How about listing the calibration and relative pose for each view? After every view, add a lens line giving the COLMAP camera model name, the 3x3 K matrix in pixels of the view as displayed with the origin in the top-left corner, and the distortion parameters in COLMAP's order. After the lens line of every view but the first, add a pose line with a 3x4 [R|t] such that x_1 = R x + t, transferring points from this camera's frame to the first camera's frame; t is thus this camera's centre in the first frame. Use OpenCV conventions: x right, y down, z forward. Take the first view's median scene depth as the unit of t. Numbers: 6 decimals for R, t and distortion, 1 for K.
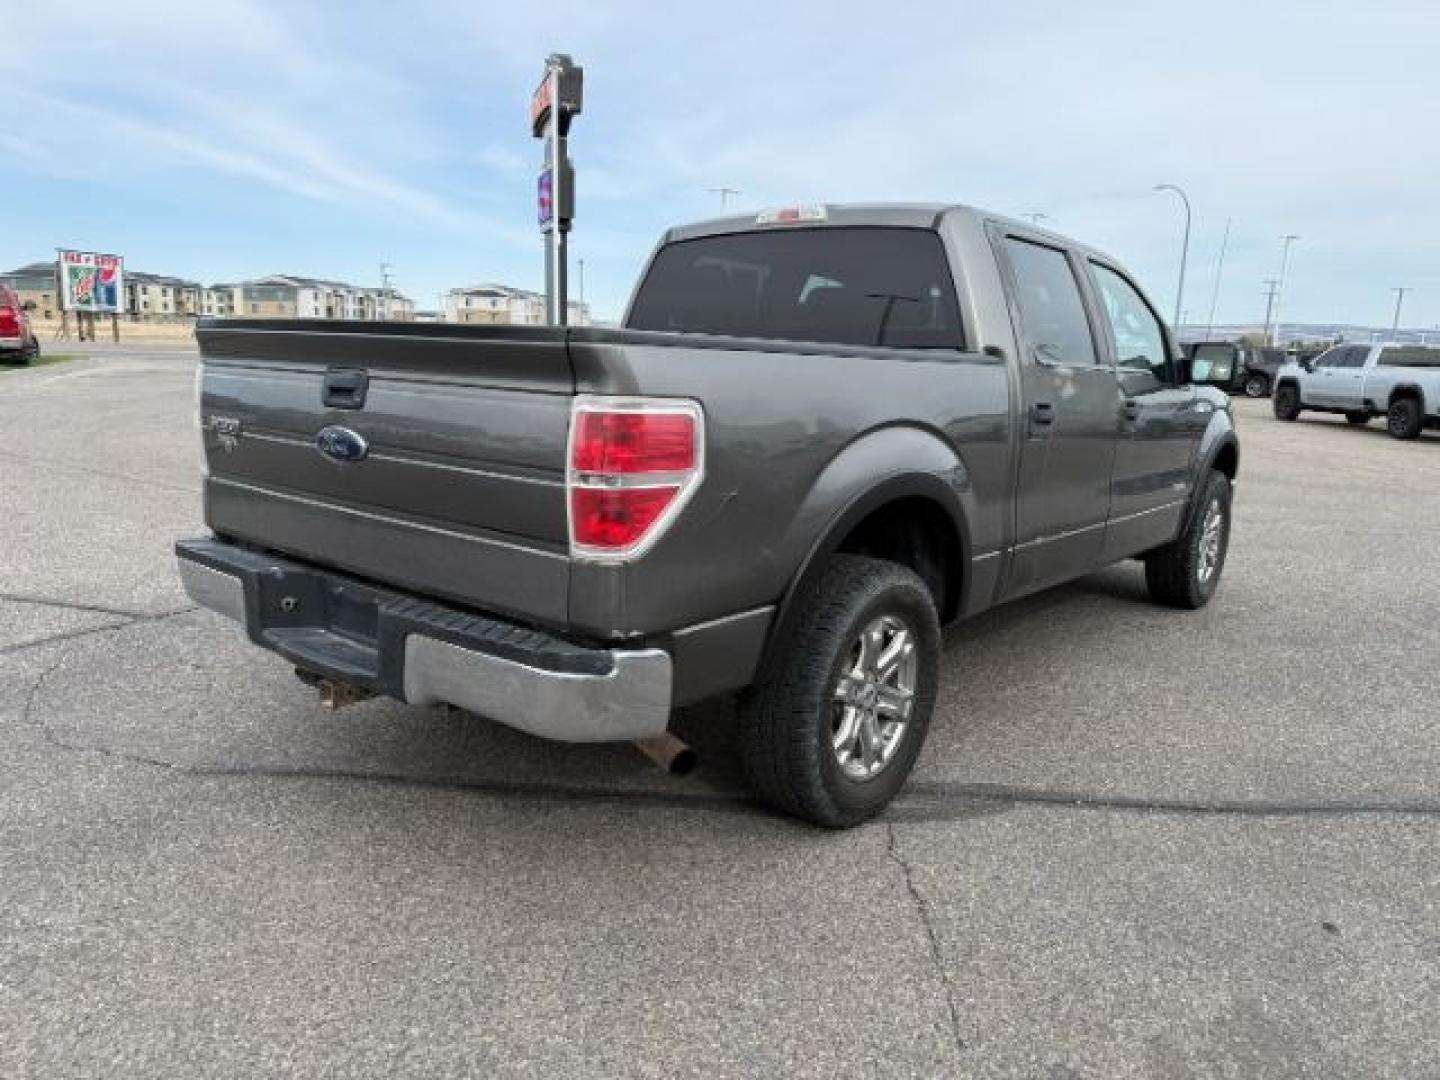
lens RADIAL K [[1020.7, 0, 720.9], [0, 1020.7, 544.2], [0, 0, 1]] dist [0.002027, -0.002351]
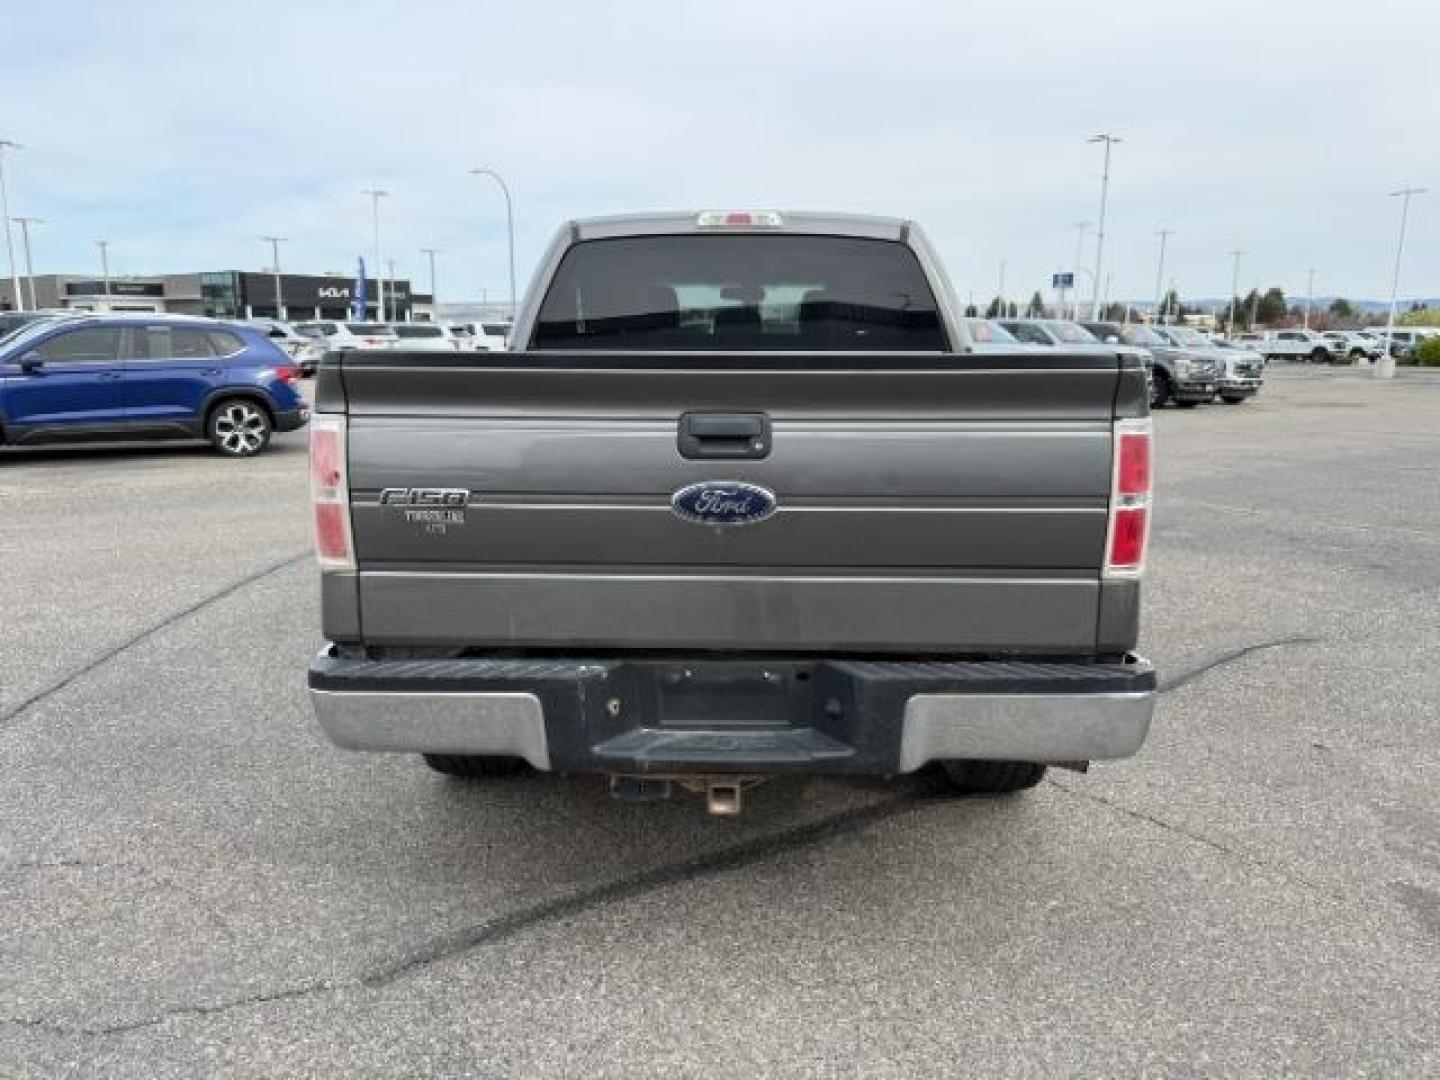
lens RADIAL K [[1023.8, 0, 714.7], [0, 1023.8, 545.0], [0, 0, 1]] dist [0.028369, -0.048202]
pose [[0.793329, -0.151140, 0.589734, -0.817716], [0.139006, 0.988074, 0.066233, -0.110214], [-0.592712, 0.029432, 0.804877, 0.306927]]
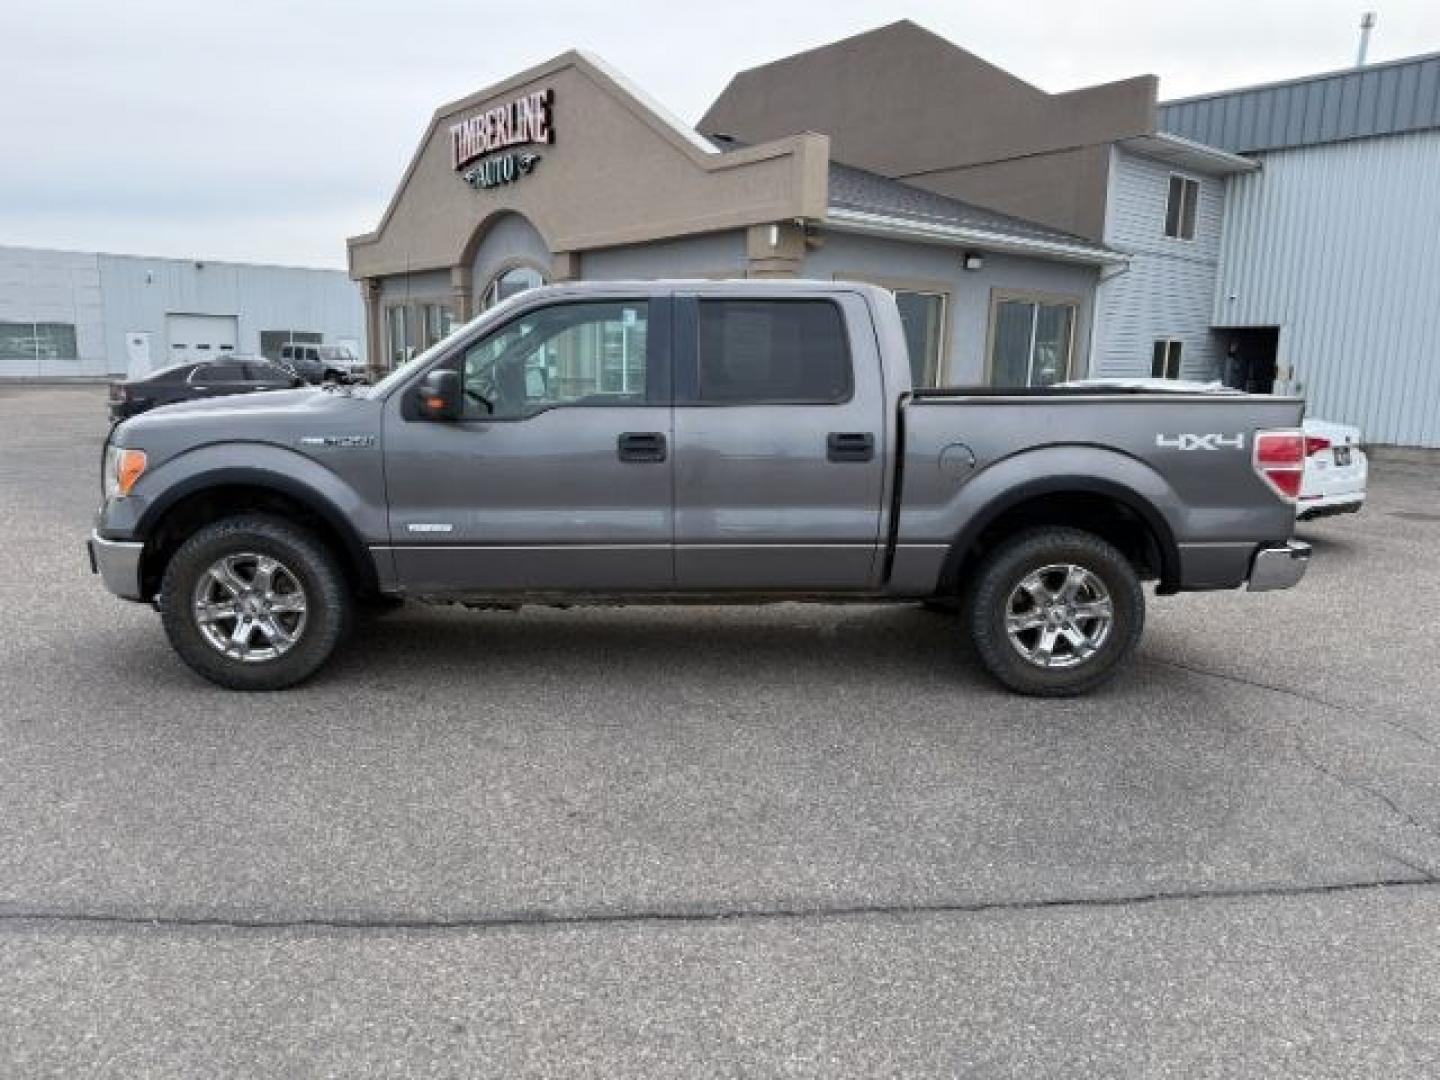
lens RADIAL K [[1023.8, 0, 714.7], [0, 1023.8, 545.0], [0, 0, 1]] dist [0.028369, -0.048202]
pose [[-0.665031, -0.175744, 0.725843, -1.190066], [0.102446, 0.941261, 0.321766, -0.663243], [-0.739756, 0.288344, -0.607963, 2.941401]]
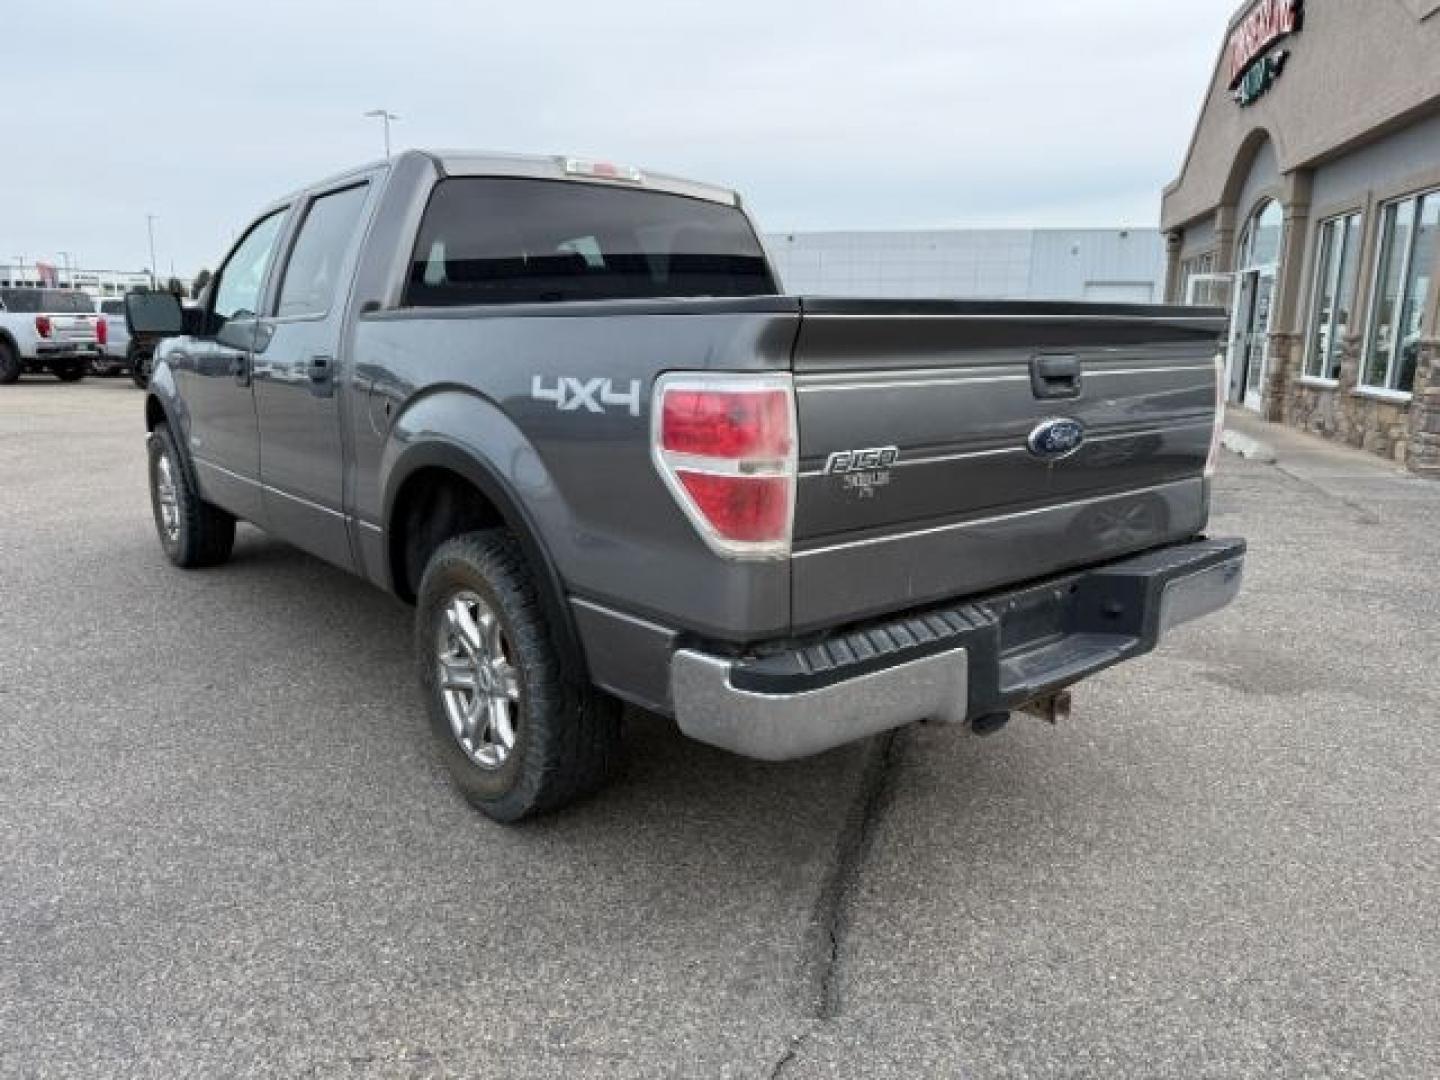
lens RADIAL K [[1020.7, 0, 720.9], [0, 1020.7, 544.2], [0, 0, 1]] dist [0.002027, -0.002351]
pose [[0.189986, -0.242405, 0.951391, -1.232230], [0.183885, 0.960678, 0.208050, -0.233945], [-0.964413, 0.135420, 0.227090, 1.018593]]
